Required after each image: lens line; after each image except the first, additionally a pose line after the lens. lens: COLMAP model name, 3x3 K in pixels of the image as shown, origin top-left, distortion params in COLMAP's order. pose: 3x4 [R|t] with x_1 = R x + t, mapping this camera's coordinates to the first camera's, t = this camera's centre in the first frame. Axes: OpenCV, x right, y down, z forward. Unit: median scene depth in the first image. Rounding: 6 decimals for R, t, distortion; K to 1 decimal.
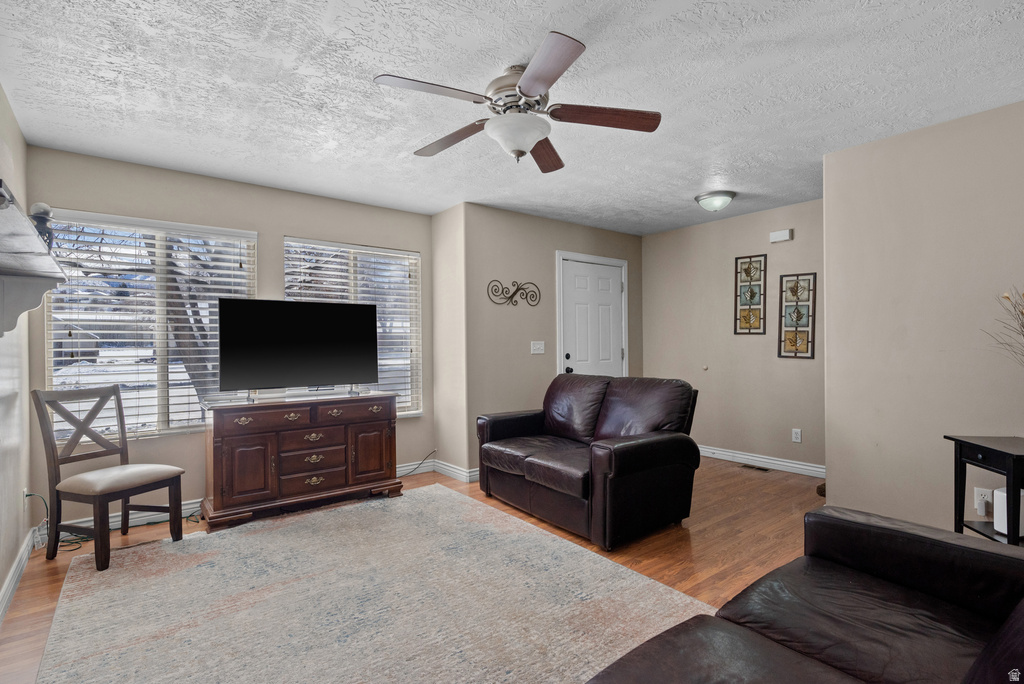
lens RADIAL K [[505.8, 0, 518.4], [0, 505.8, 345.8], [0, 0, 1]] dist [-0.001642, -0.000109]
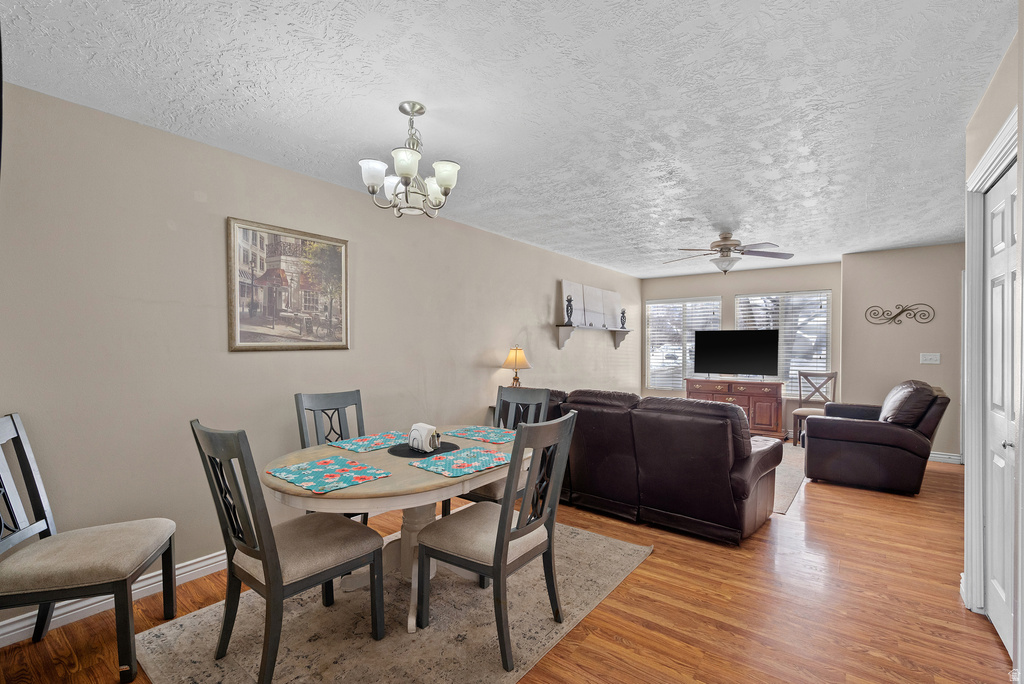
lens RADIAL K [[440.4, 0, 521.2], [0, 440.4, 350.8], [0, 0, 1]] dist [-0.001561, -0.000102]
pose [[0.246871, 0.013343, -0.968956, 0.835811], [-0.014897, 0.999839, 0.009973, -0.011345], [0.968934, 0.011973, 0.247030, -0.171410]]
